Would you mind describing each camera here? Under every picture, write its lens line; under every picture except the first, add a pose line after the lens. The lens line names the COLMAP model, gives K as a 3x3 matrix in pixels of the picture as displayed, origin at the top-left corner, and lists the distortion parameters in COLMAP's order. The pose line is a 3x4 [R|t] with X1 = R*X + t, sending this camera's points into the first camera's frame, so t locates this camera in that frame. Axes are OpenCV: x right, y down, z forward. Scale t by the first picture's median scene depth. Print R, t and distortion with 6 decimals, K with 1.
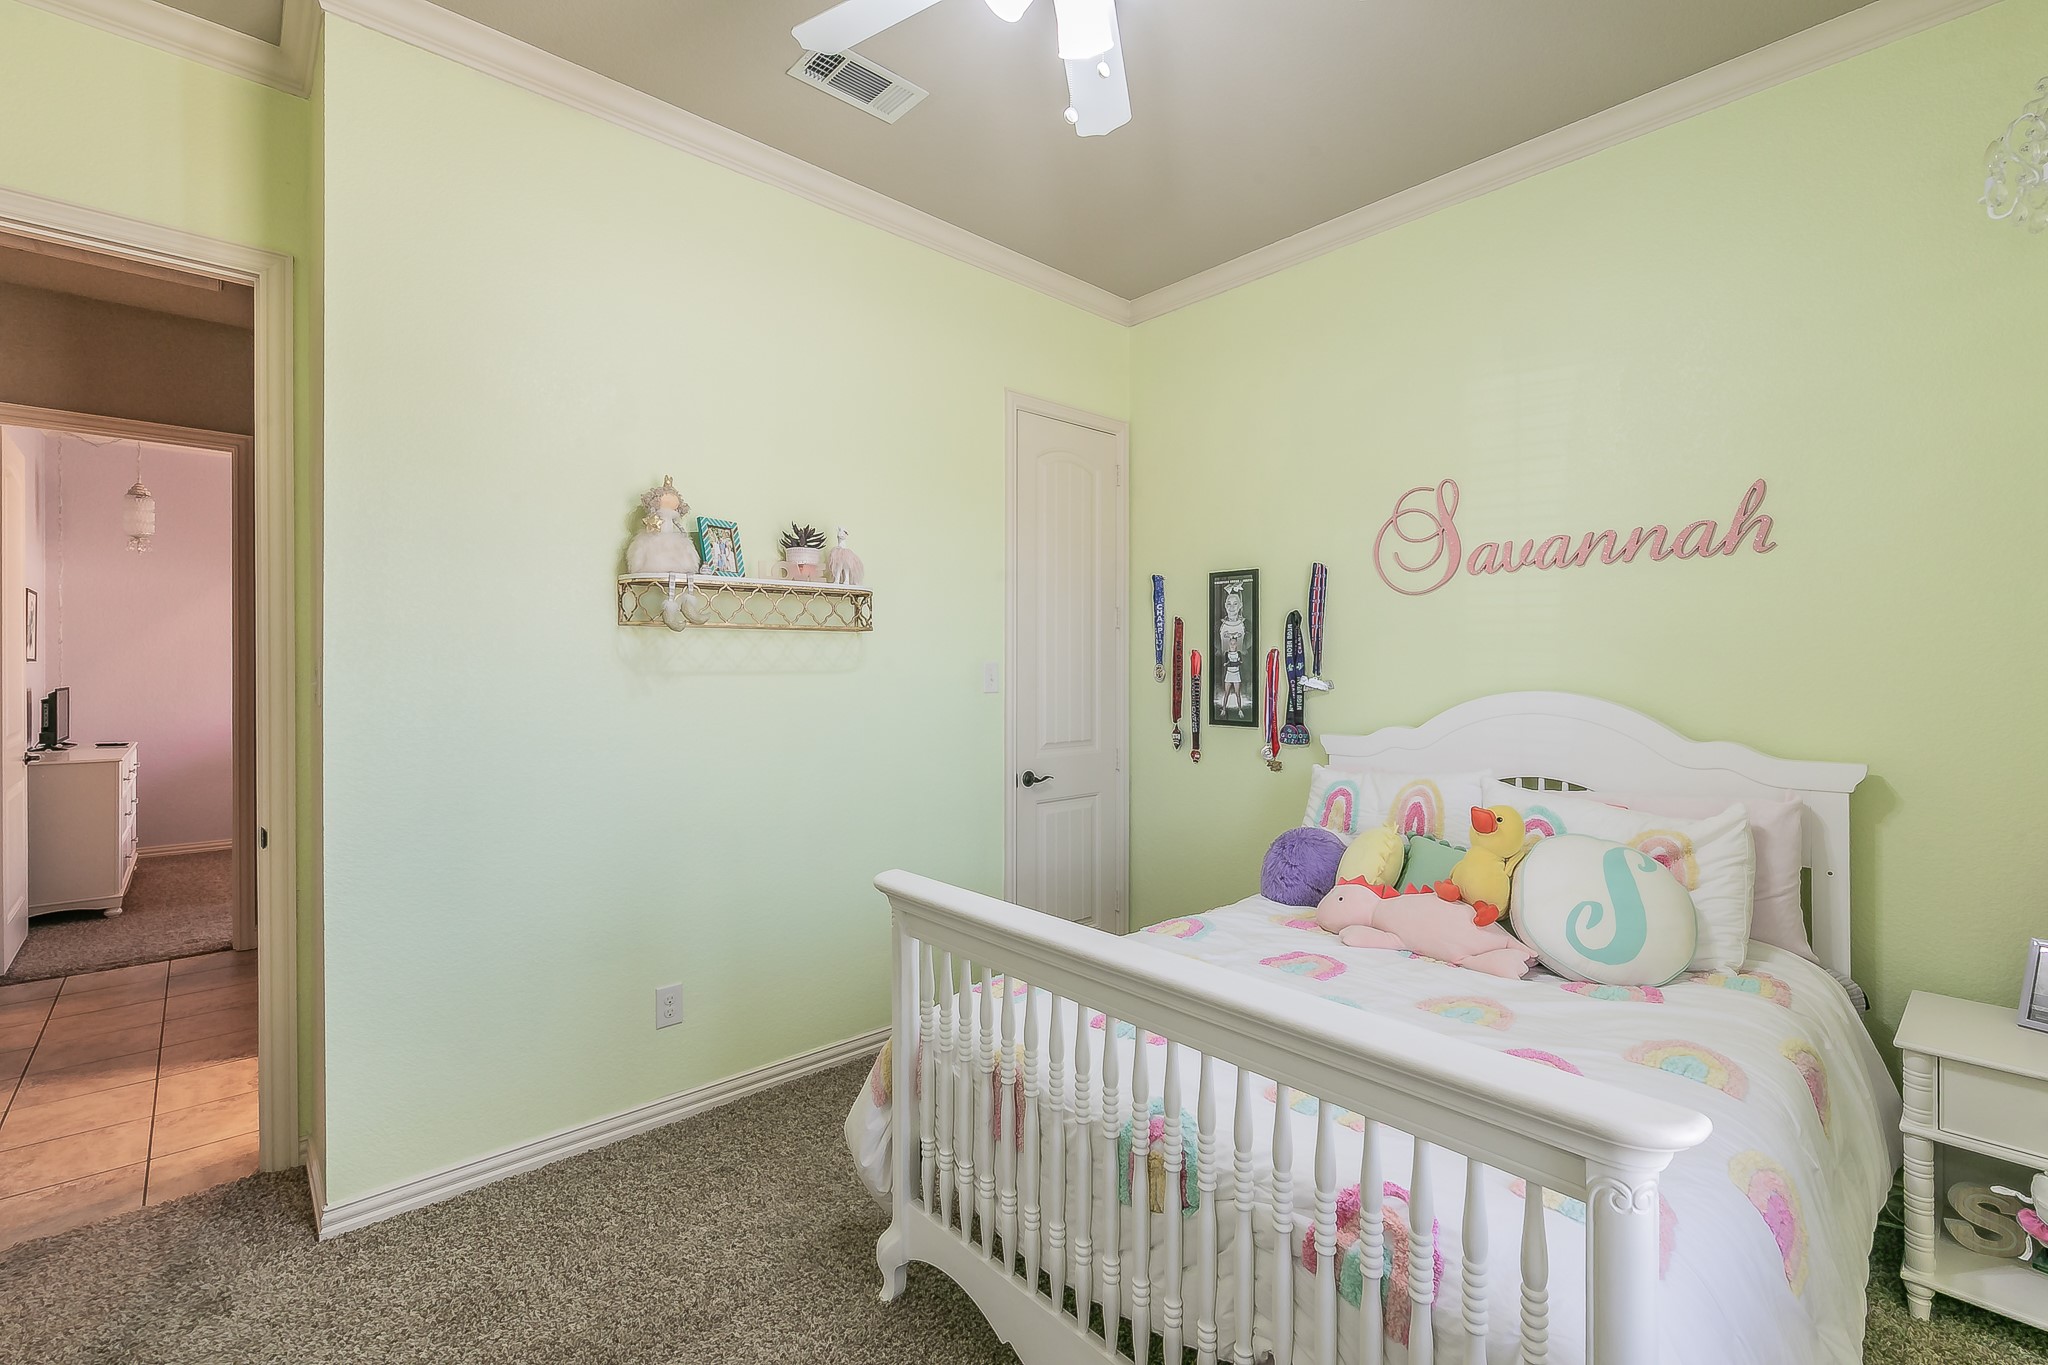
lens RADIAL K [[883.4, 0, 1025.5], [0, 883.4, 668.0], [0, 0, 1]] dist [0.002229, 0.000270]
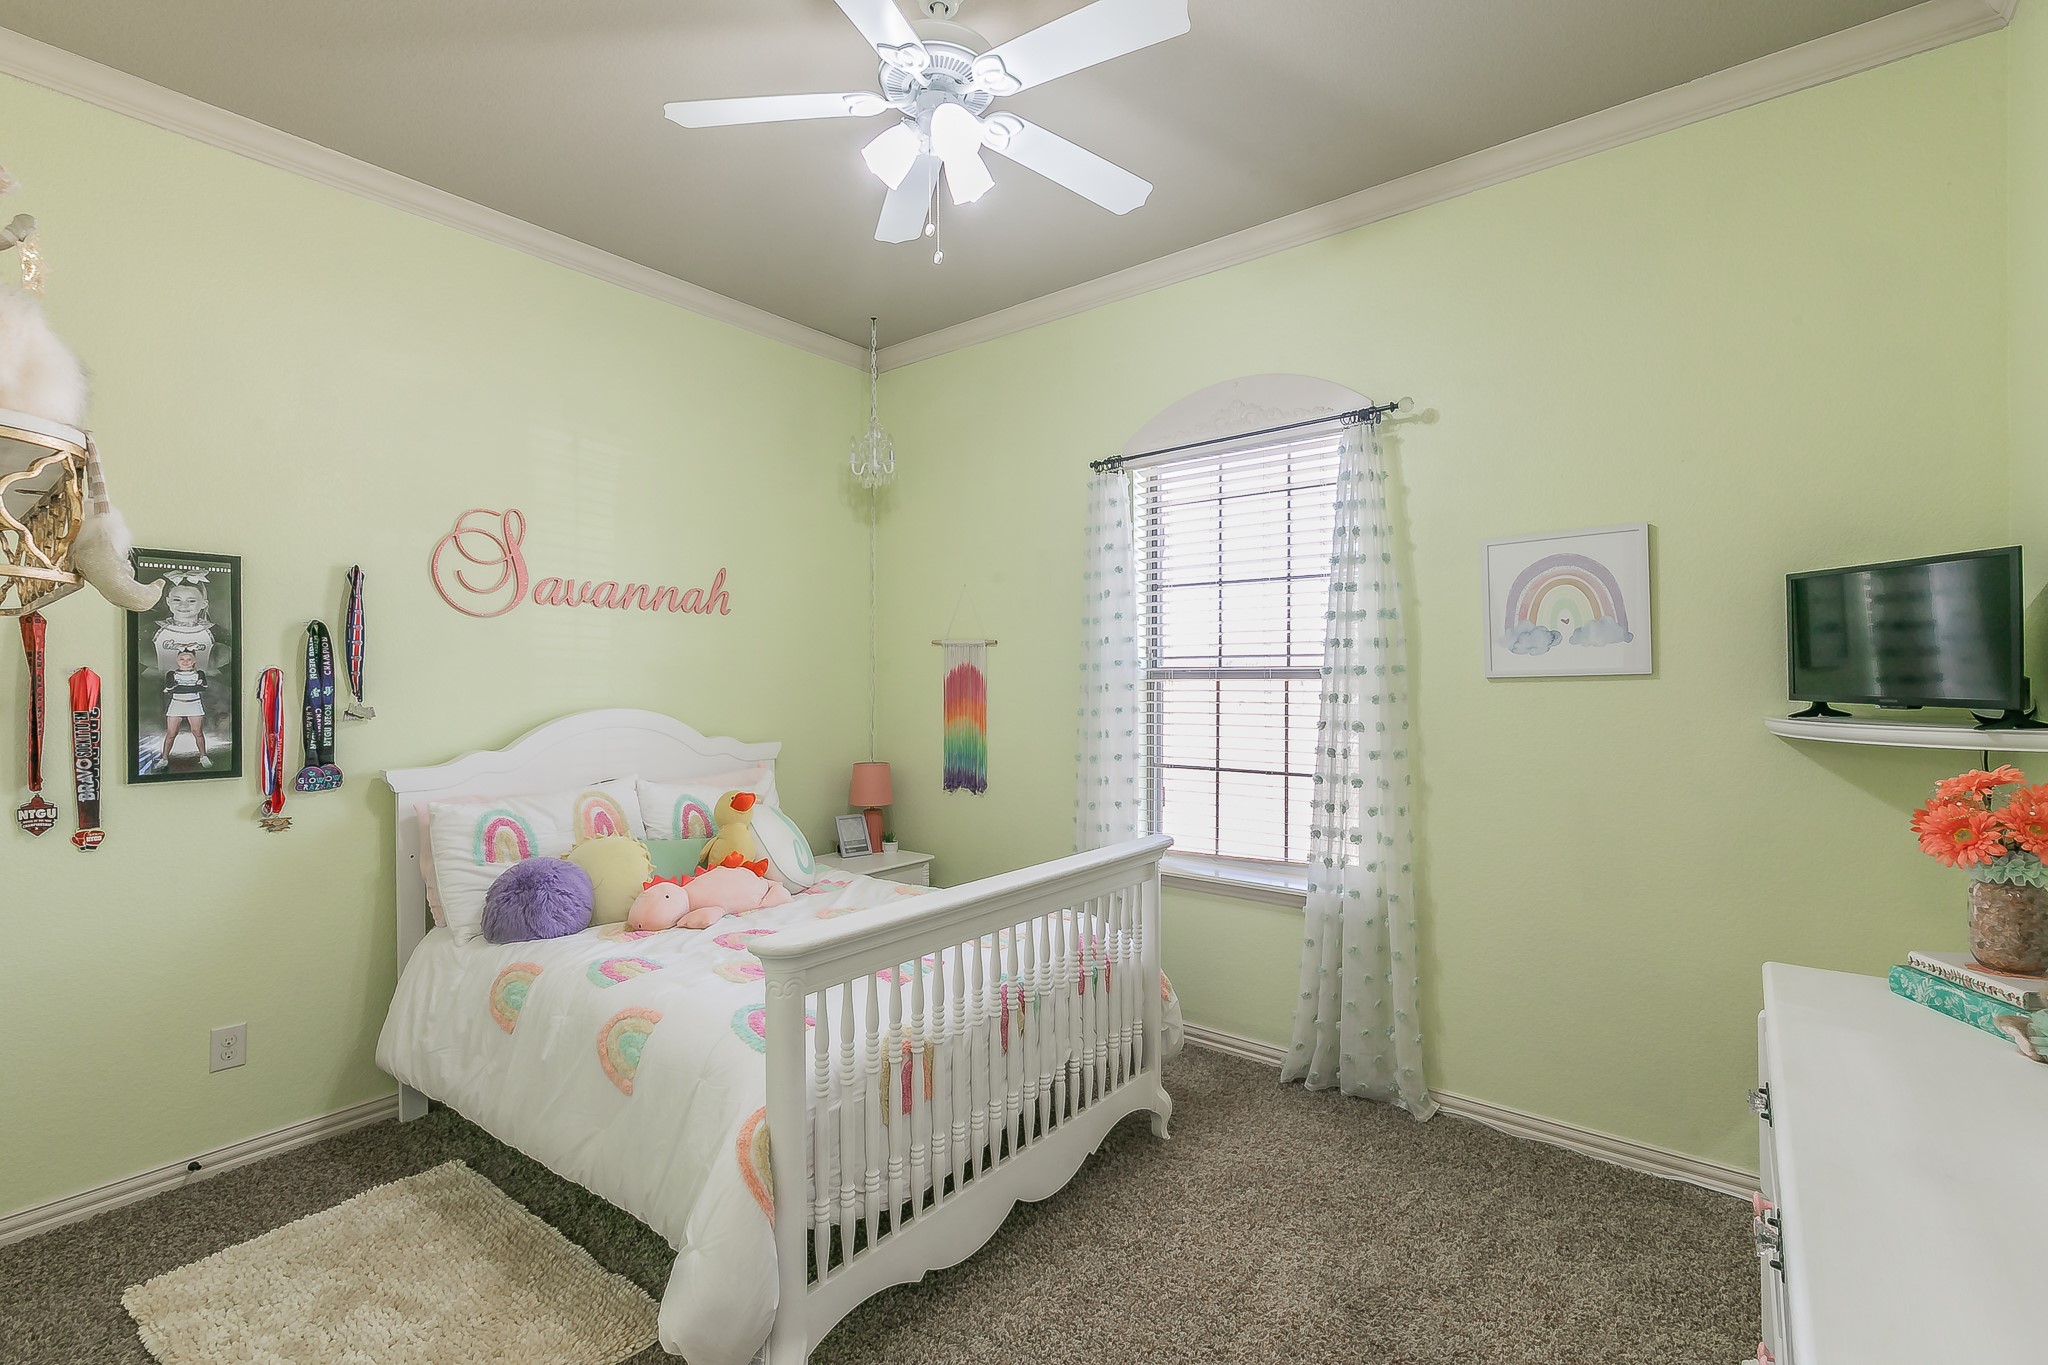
lens RADIAL K [[883.4, 0, 1026.5], [0, 883.4, 681.3], [0, 0, 1]] dist [0.002229, 0.000270]
pose [[-0.144574, 0.002895, 0.989490, -0.564186], [0.011232, 0.999936, -0.001285, -0.002598], [-0.989430, 0.010929, -0.144597, 0.491012]]
